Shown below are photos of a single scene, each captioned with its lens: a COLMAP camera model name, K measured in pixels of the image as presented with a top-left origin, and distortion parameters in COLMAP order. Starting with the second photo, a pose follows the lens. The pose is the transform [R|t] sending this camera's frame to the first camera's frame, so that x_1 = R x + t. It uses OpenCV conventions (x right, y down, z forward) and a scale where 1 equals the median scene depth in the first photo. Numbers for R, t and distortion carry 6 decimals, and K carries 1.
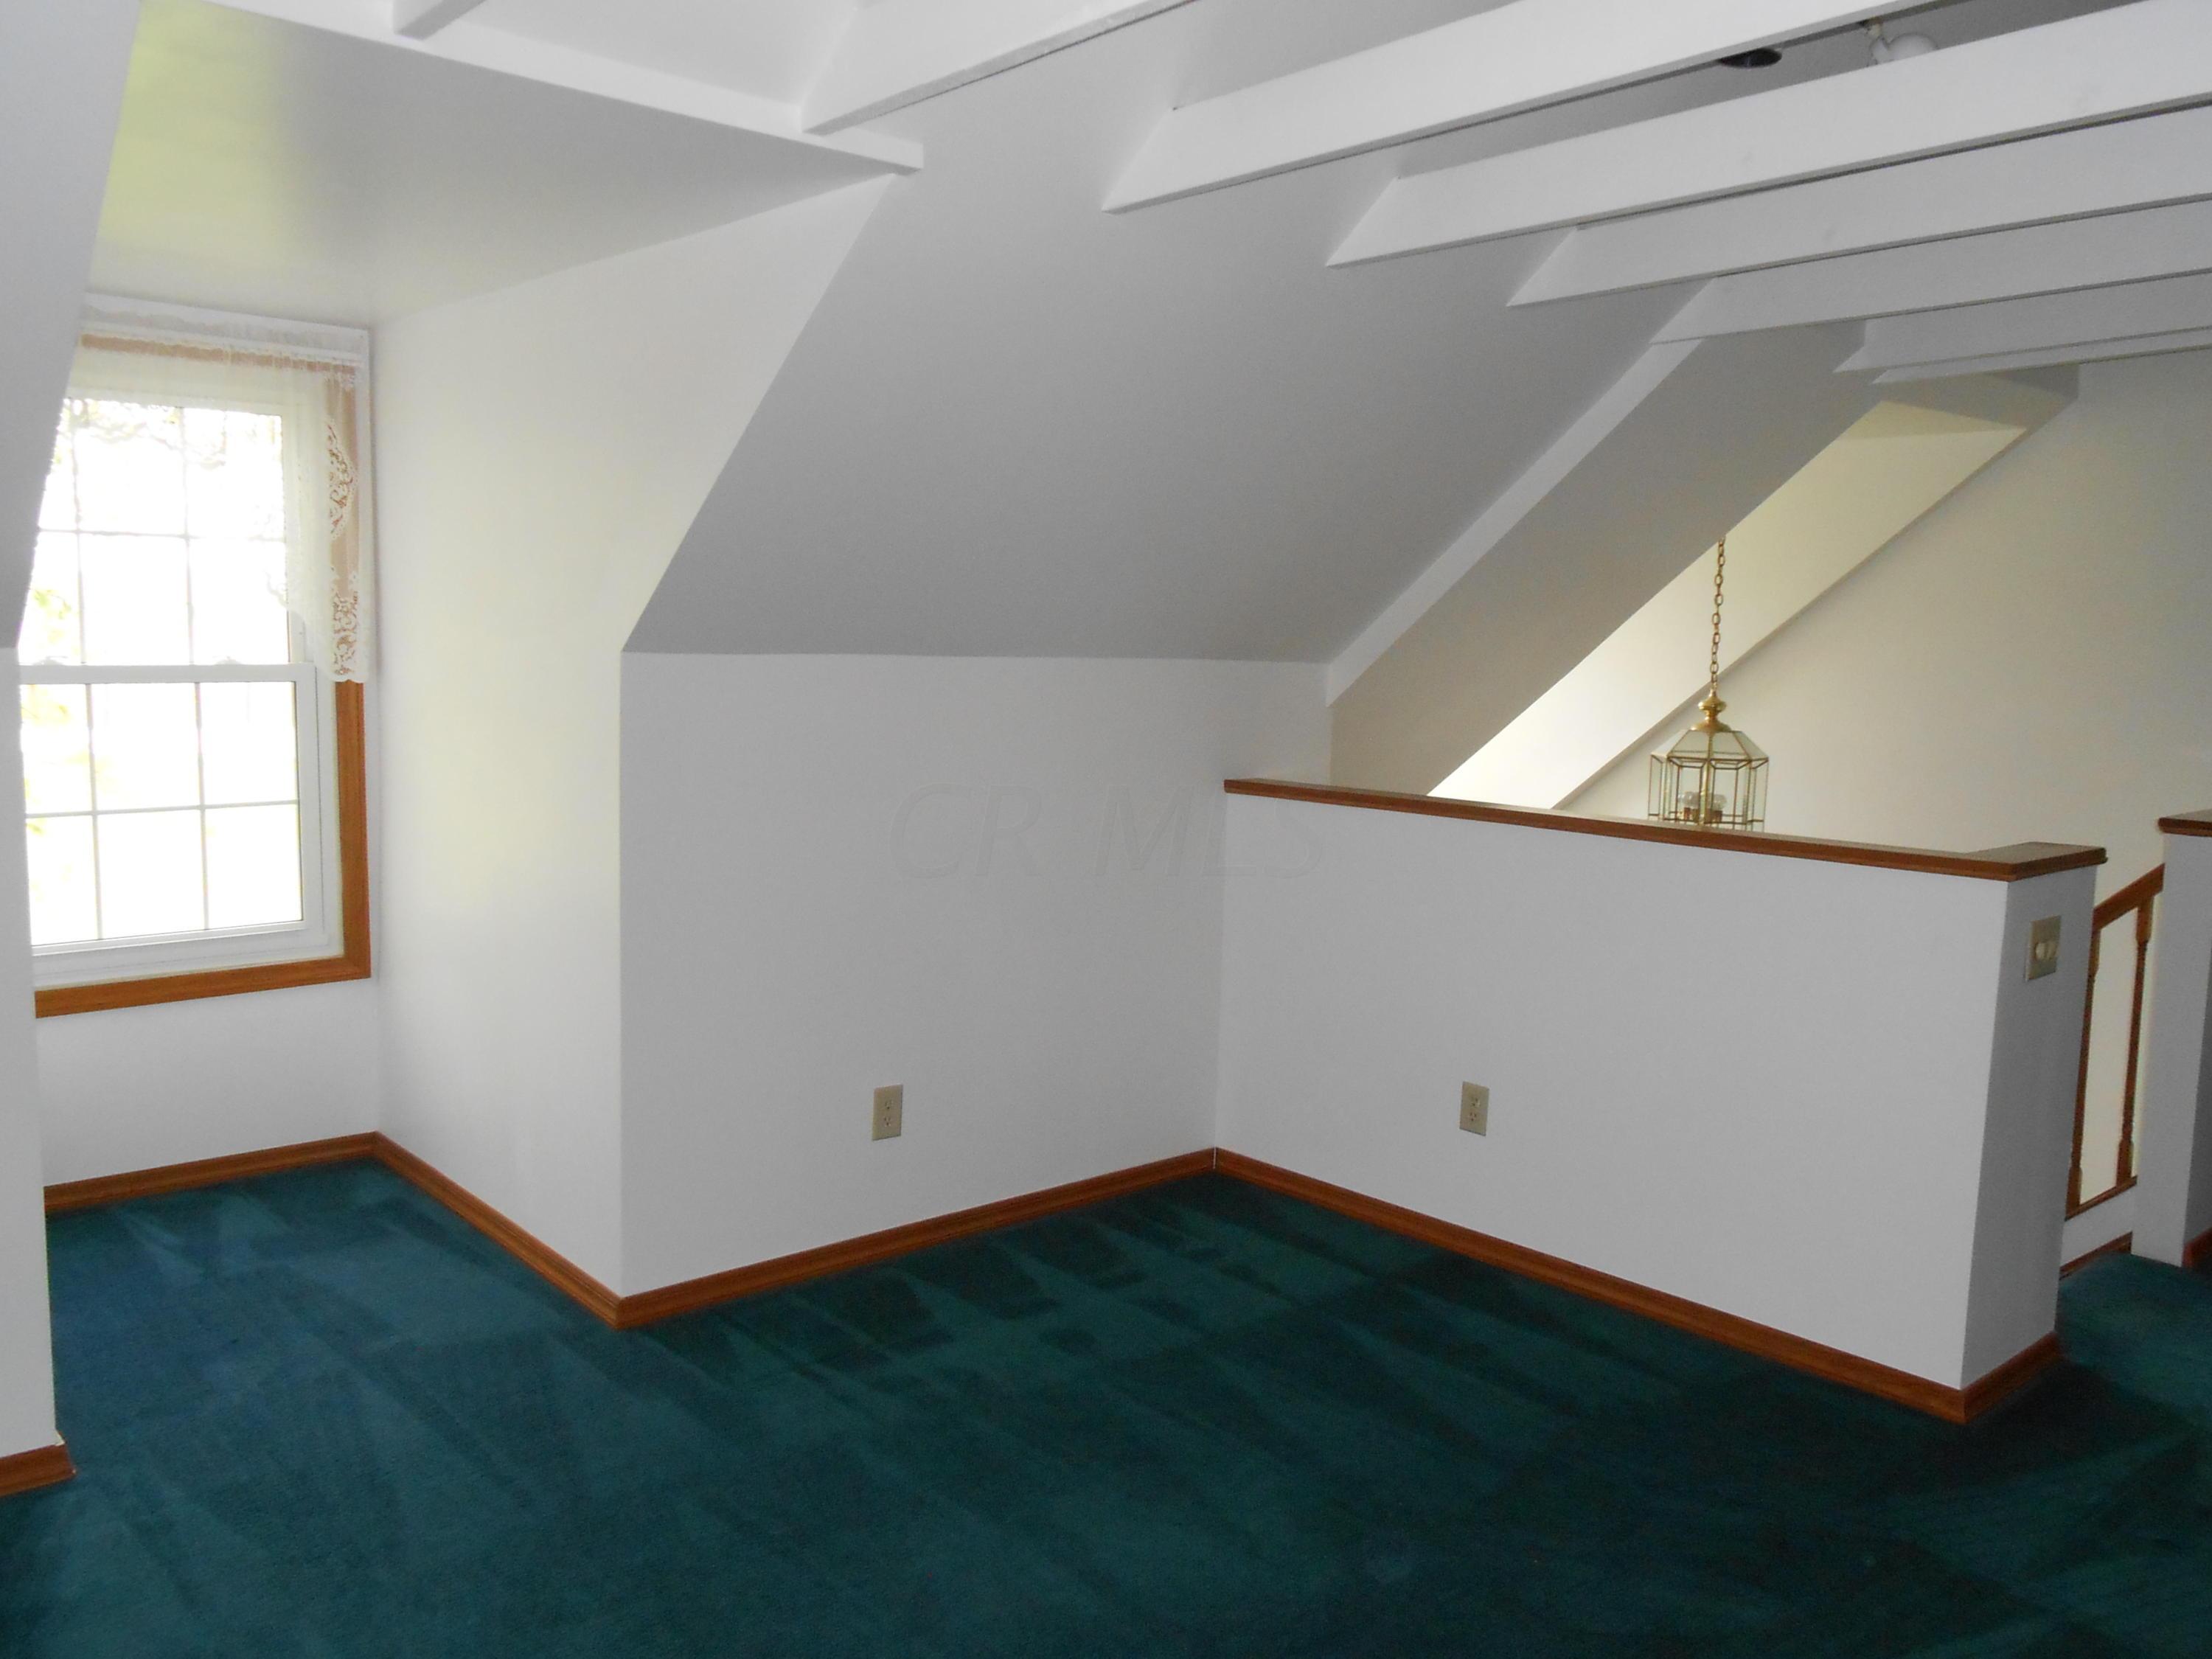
lens RADIAL K [[1710.5, 0, 1106.0], [0, 1710.5, 829.5], [0, 0, 1]] dist [-0.042543, 0.043971]
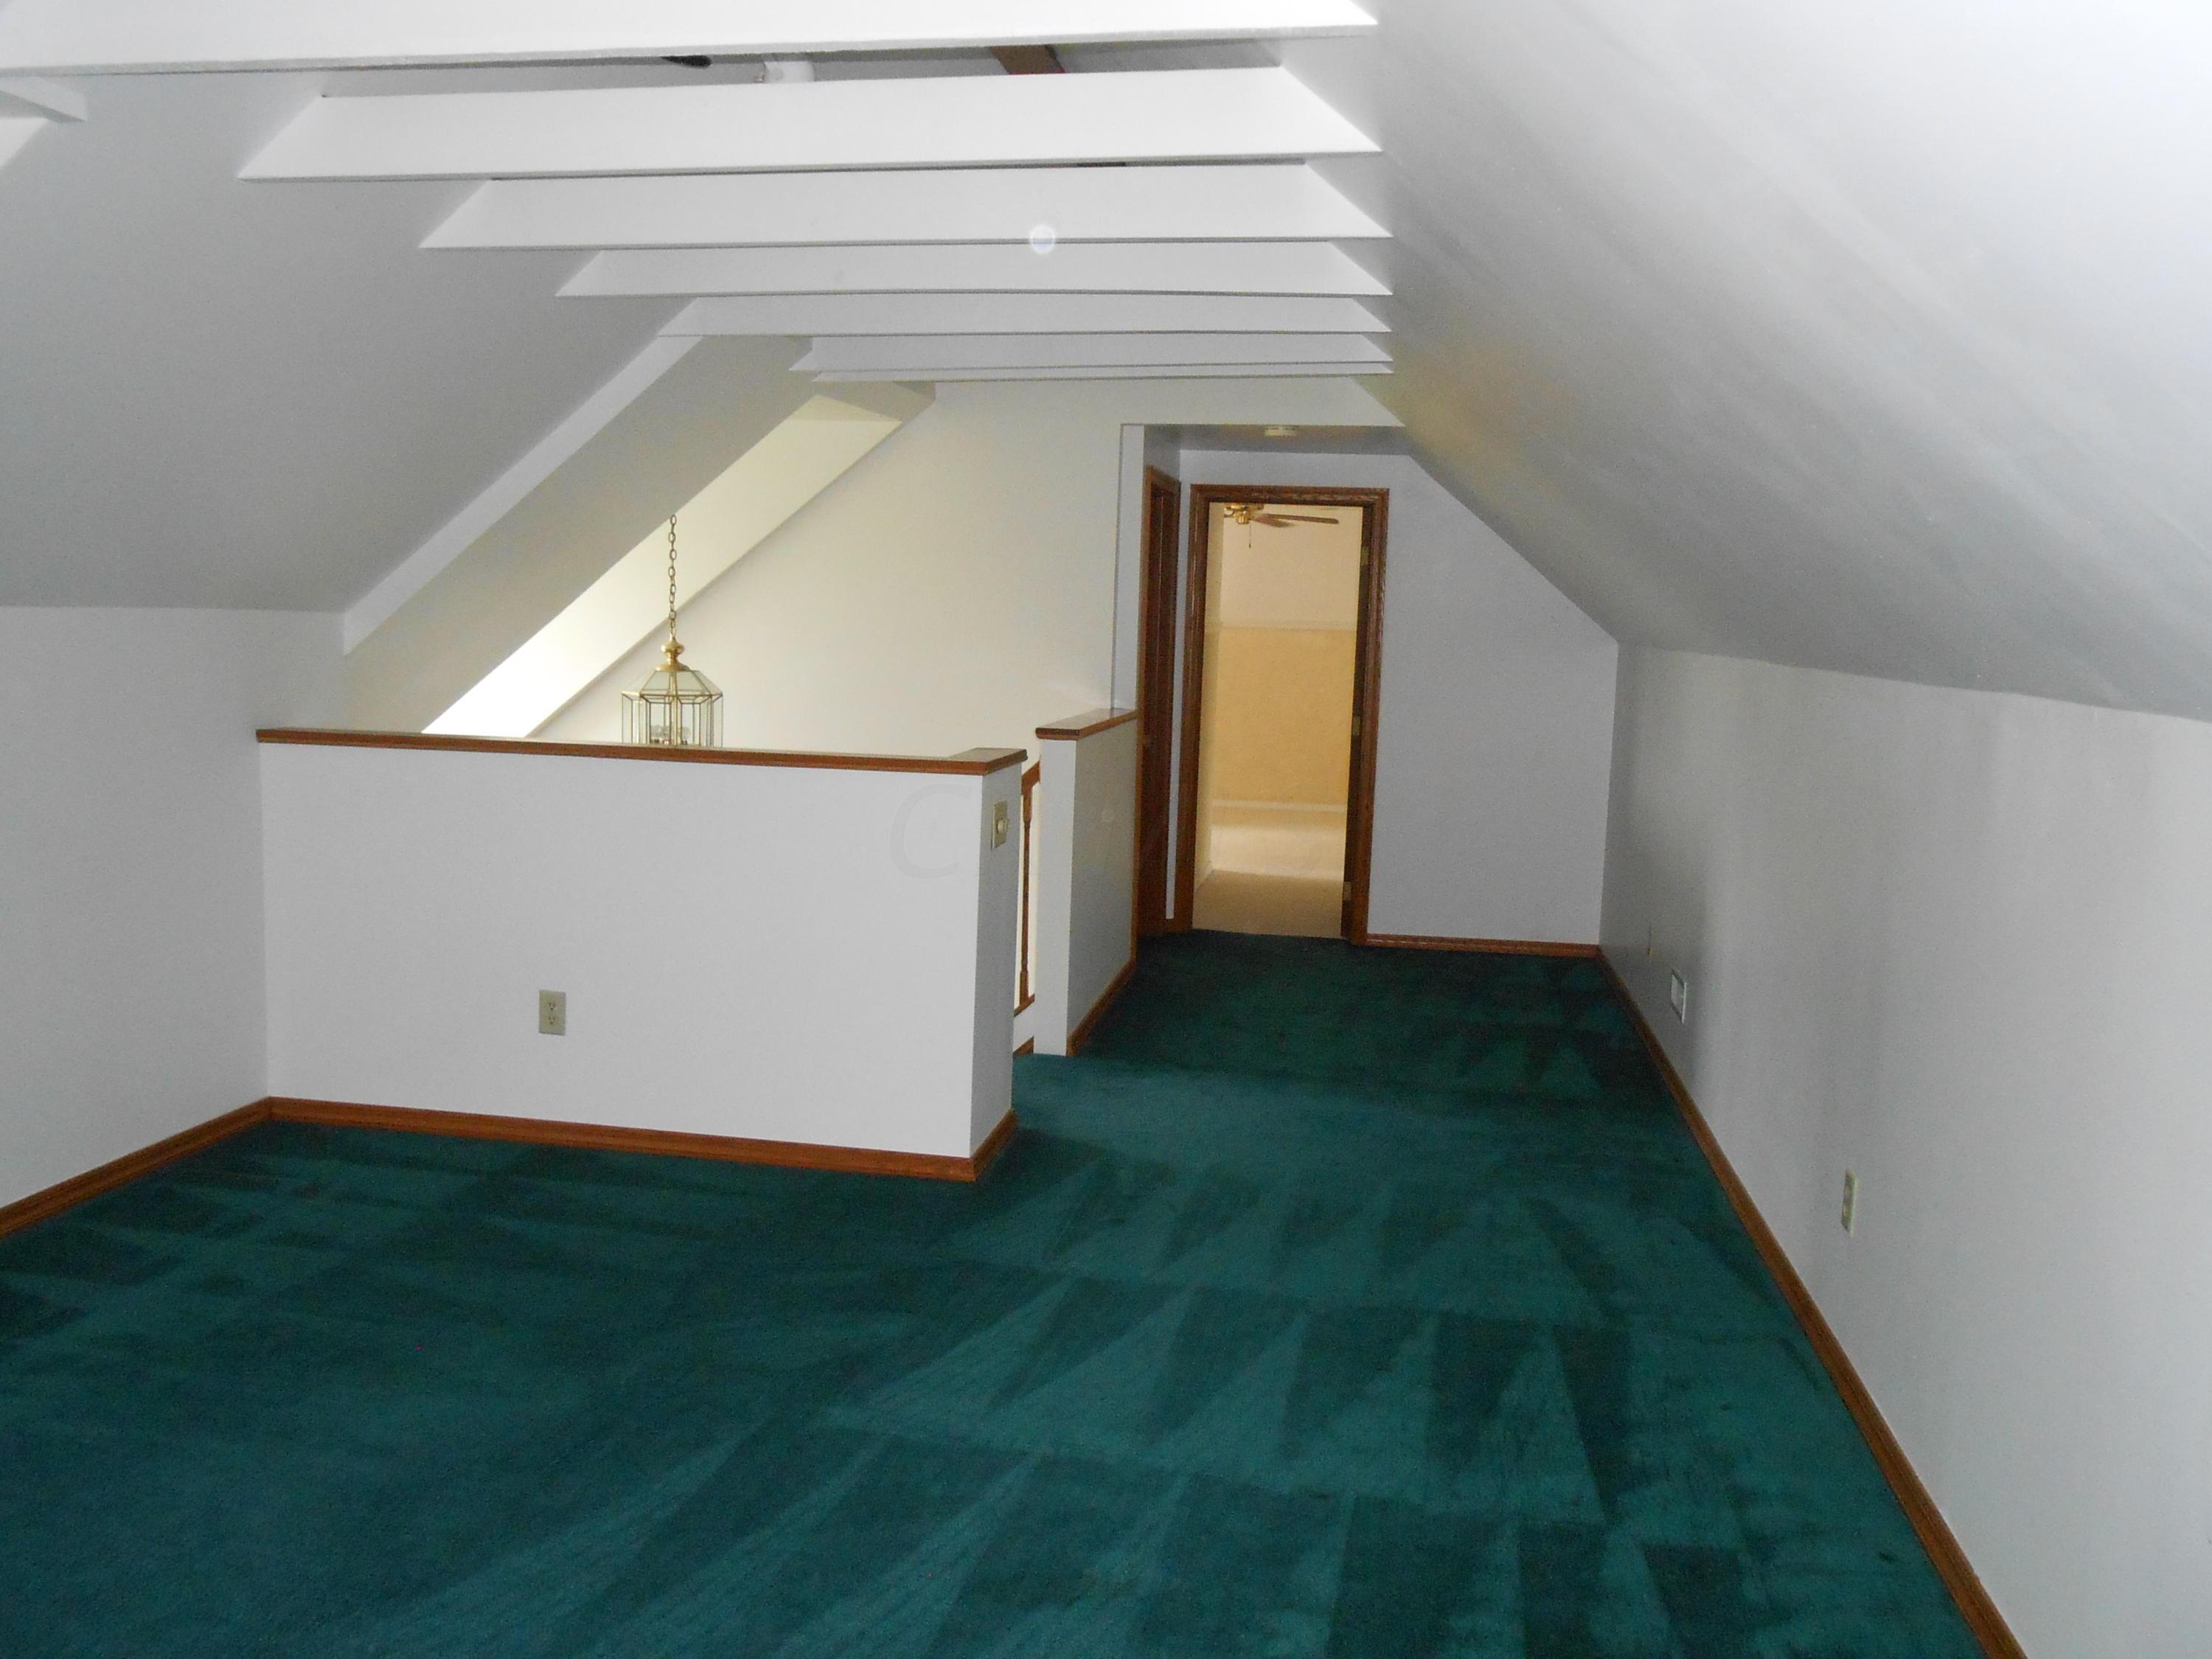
lens RADIAL K [[1710.5, 0, 1106.0], [0, 1710.5, 829.5], [0, 0, 1]] dist [-0.042543, 0.043971]
pose [[0.779827, -0.076852, 0.621260, -0.185410], [0.055916, 0.997020, 0.053146, 0.004806], [-0.623493, -0.006706, 0.781800, -0.098777]]
